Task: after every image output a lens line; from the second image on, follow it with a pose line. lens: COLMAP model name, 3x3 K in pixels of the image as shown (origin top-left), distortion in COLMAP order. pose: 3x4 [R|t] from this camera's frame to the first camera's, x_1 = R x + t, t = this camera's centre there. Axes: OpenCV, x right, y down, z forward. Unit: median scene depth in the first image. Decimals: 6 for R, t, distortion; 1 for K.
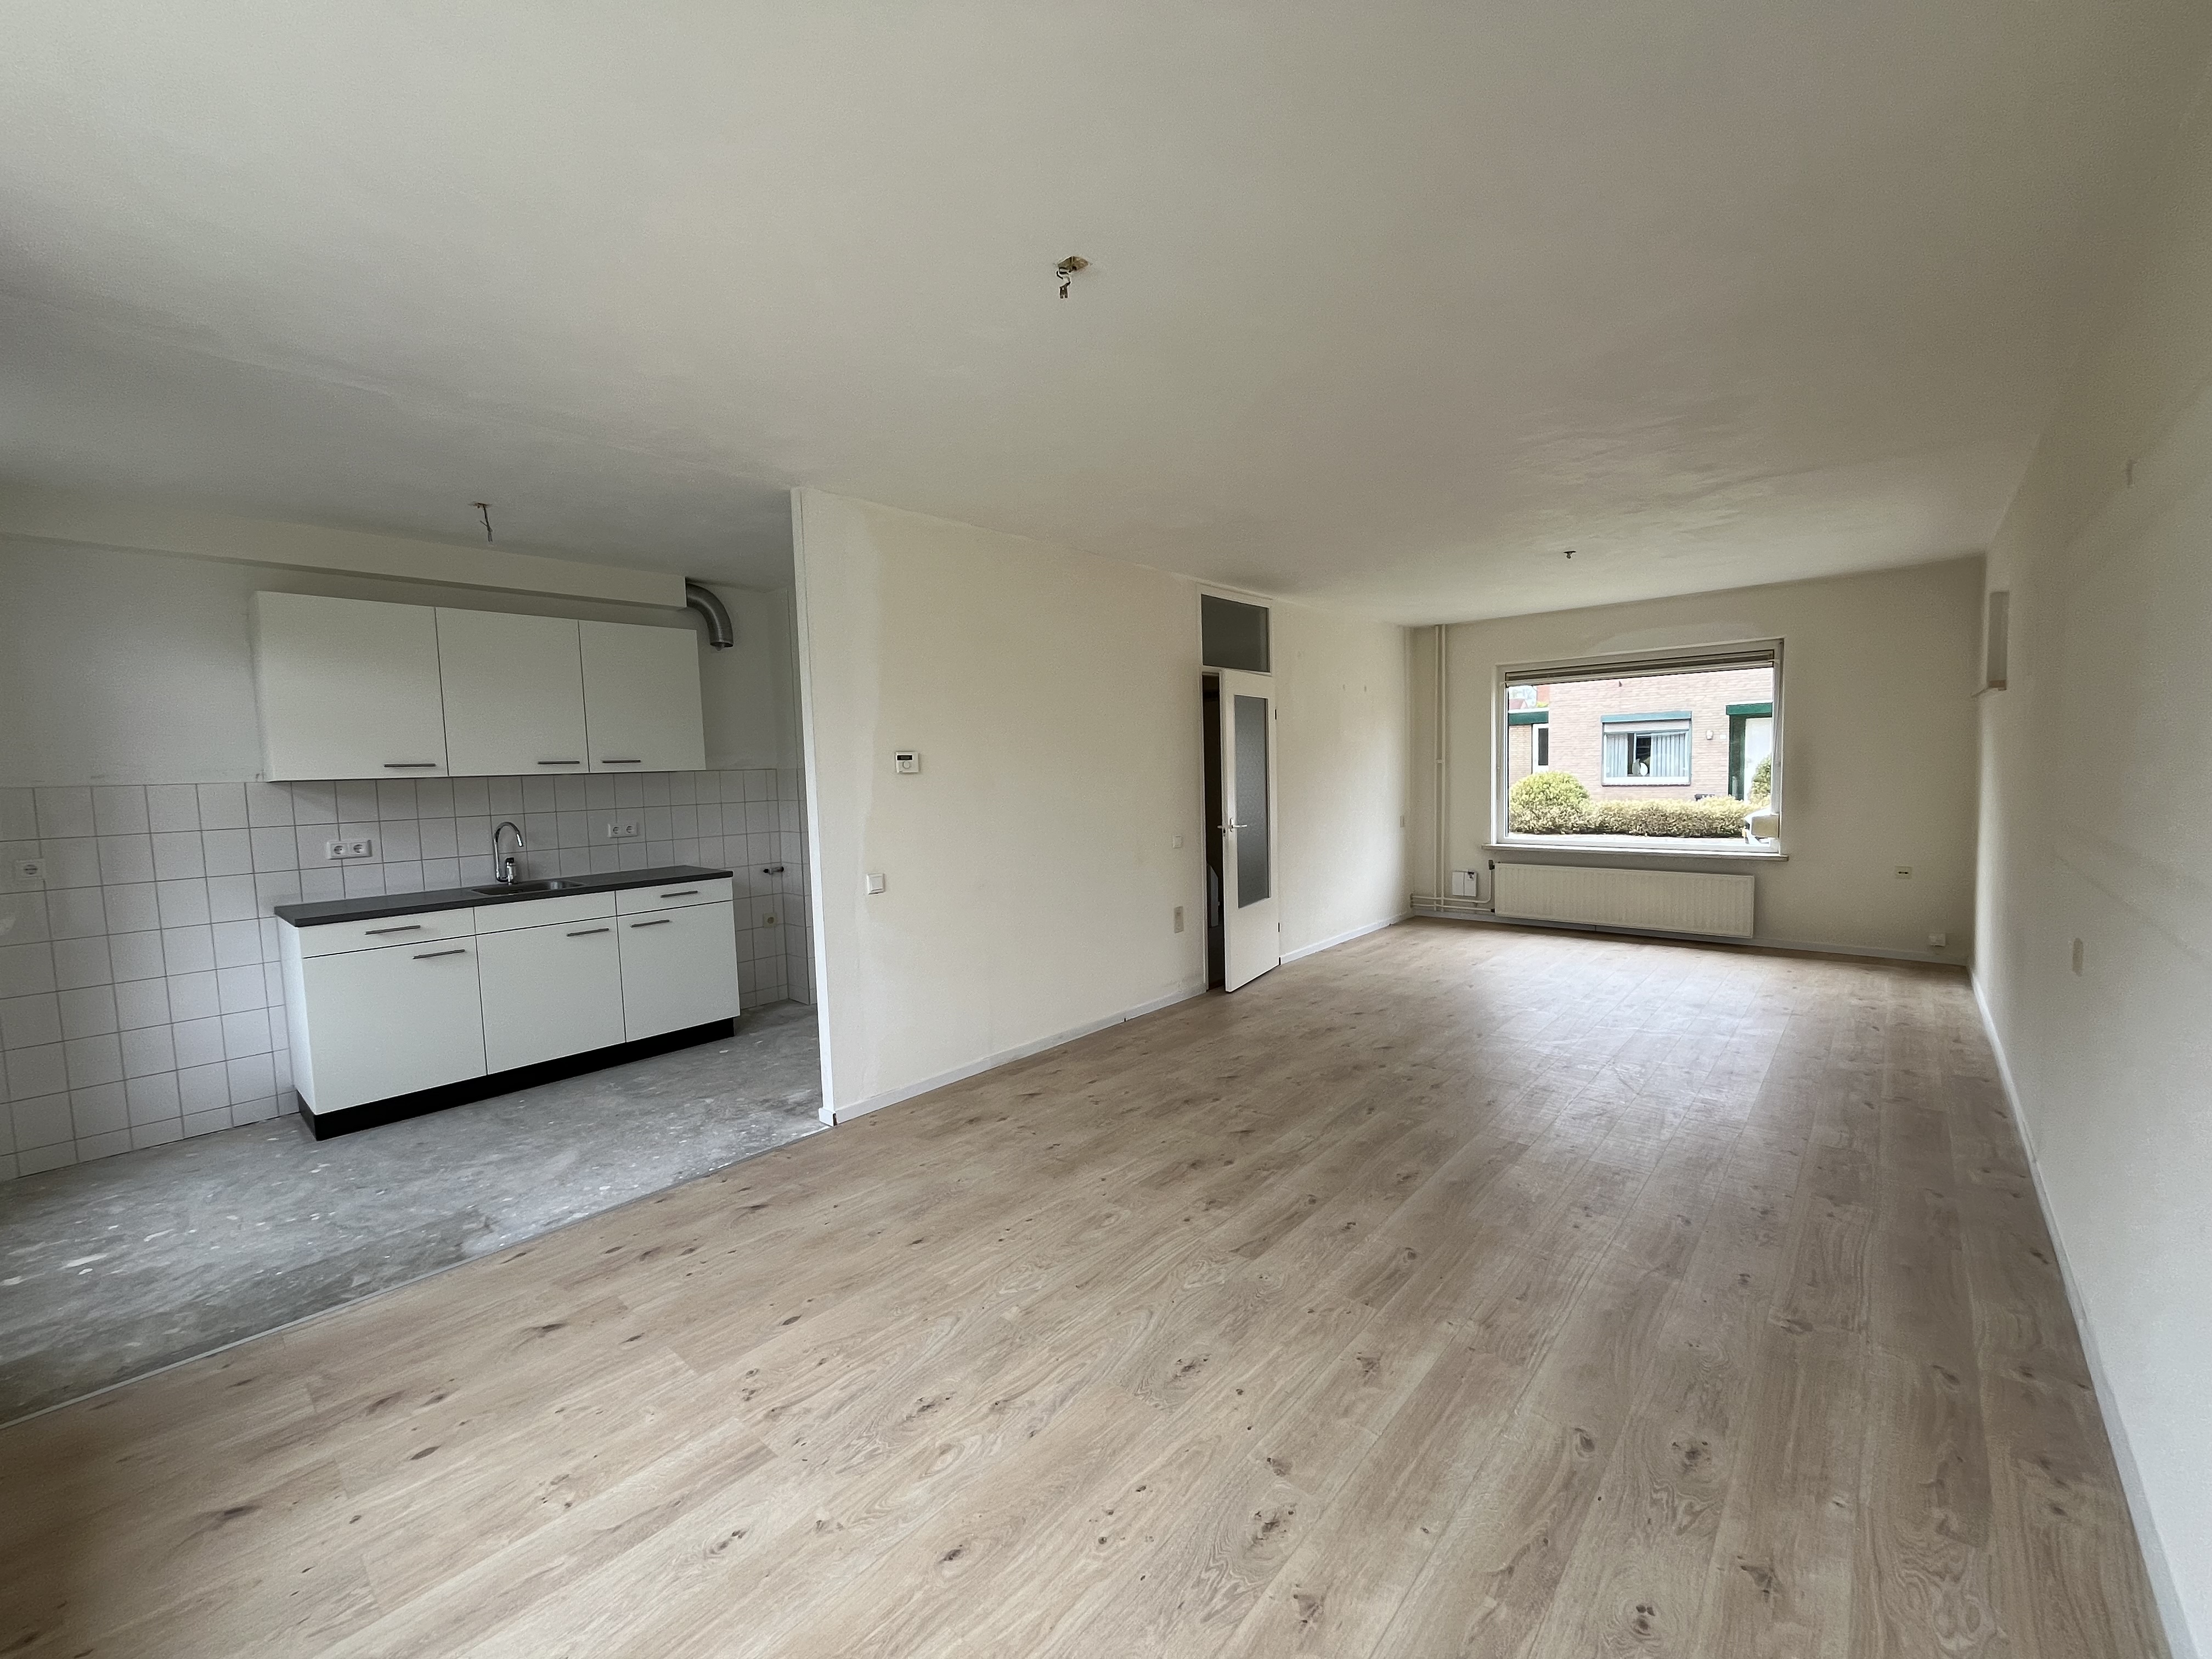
lens RADIAL K [[900.6, 0, 1107.6], [0, 900.6, 830.8], [0, 0, 1]] dist [-0.004611, 0.000222]
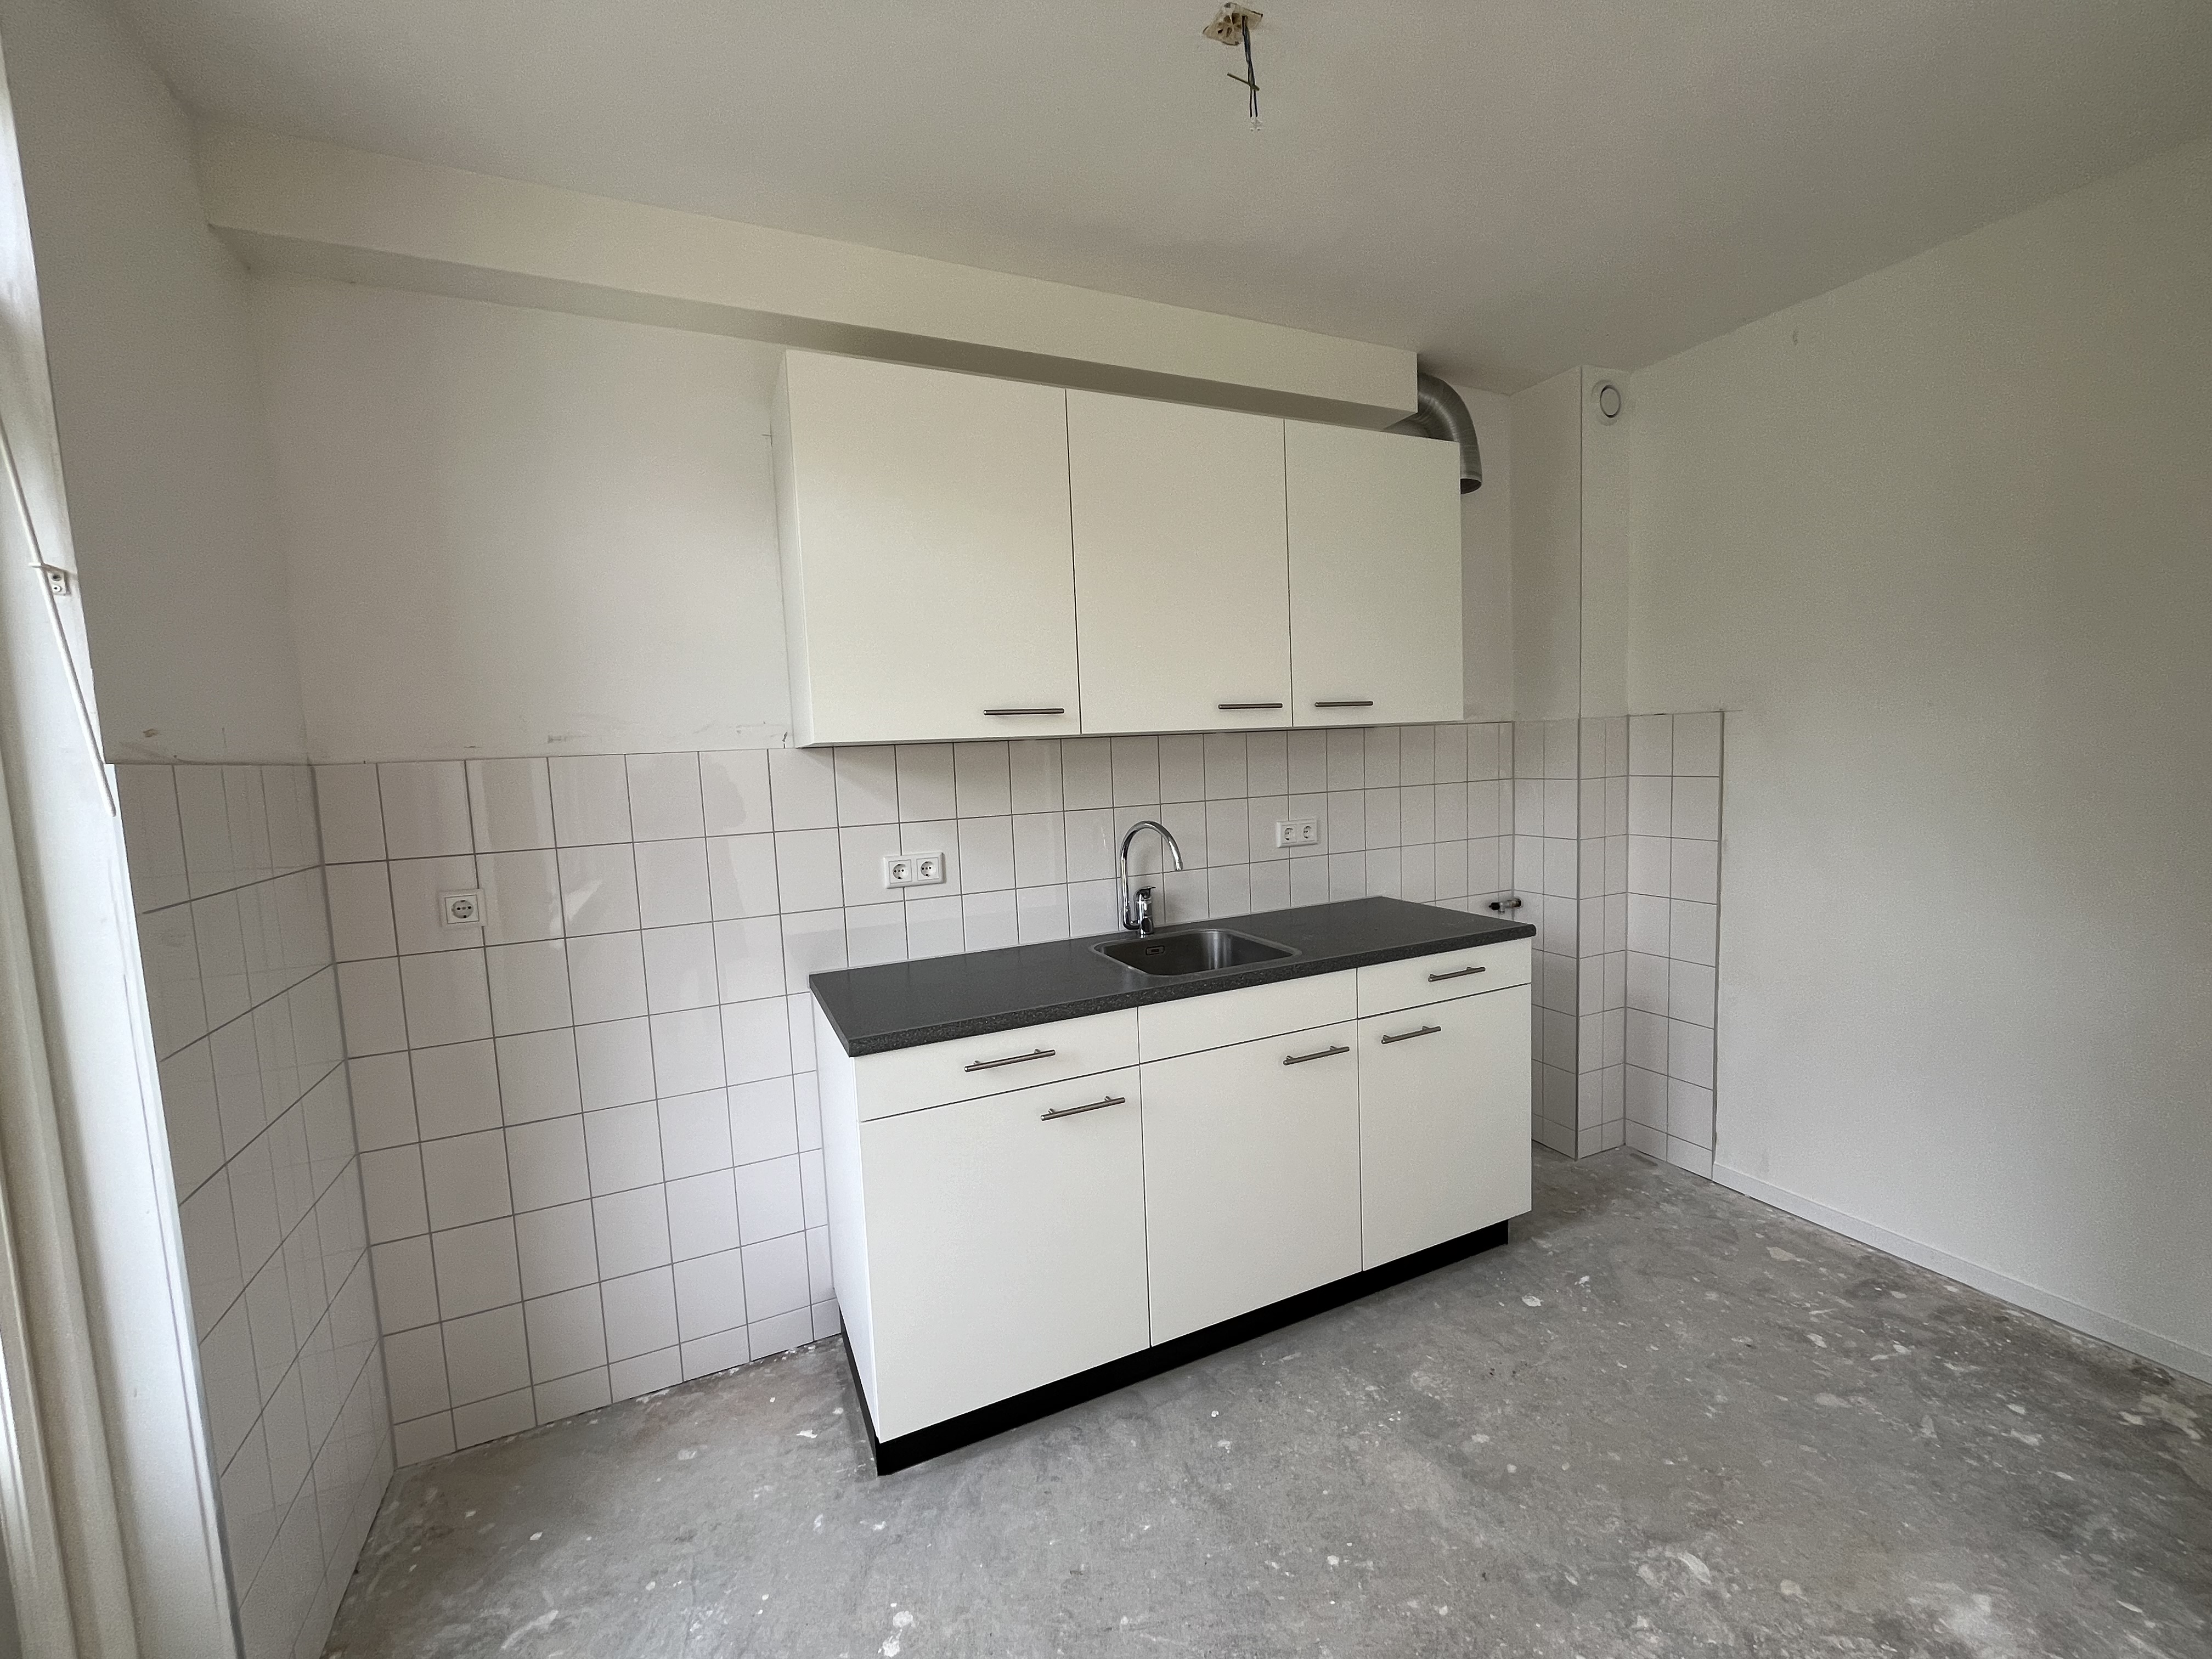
lens RADIAL K [[900.6, 0, 1111.9], [0, 900.6, 830.7], [0, 0, 1]] dist [-0.004611, 0.000222]
pose [[0.916614, 0.026074, -0.398922, -0.515717], [-0.014468, 0.999381, 0.032077, -0.023180], [0.399512, -0.023631, 0.916423, 0.544071]]
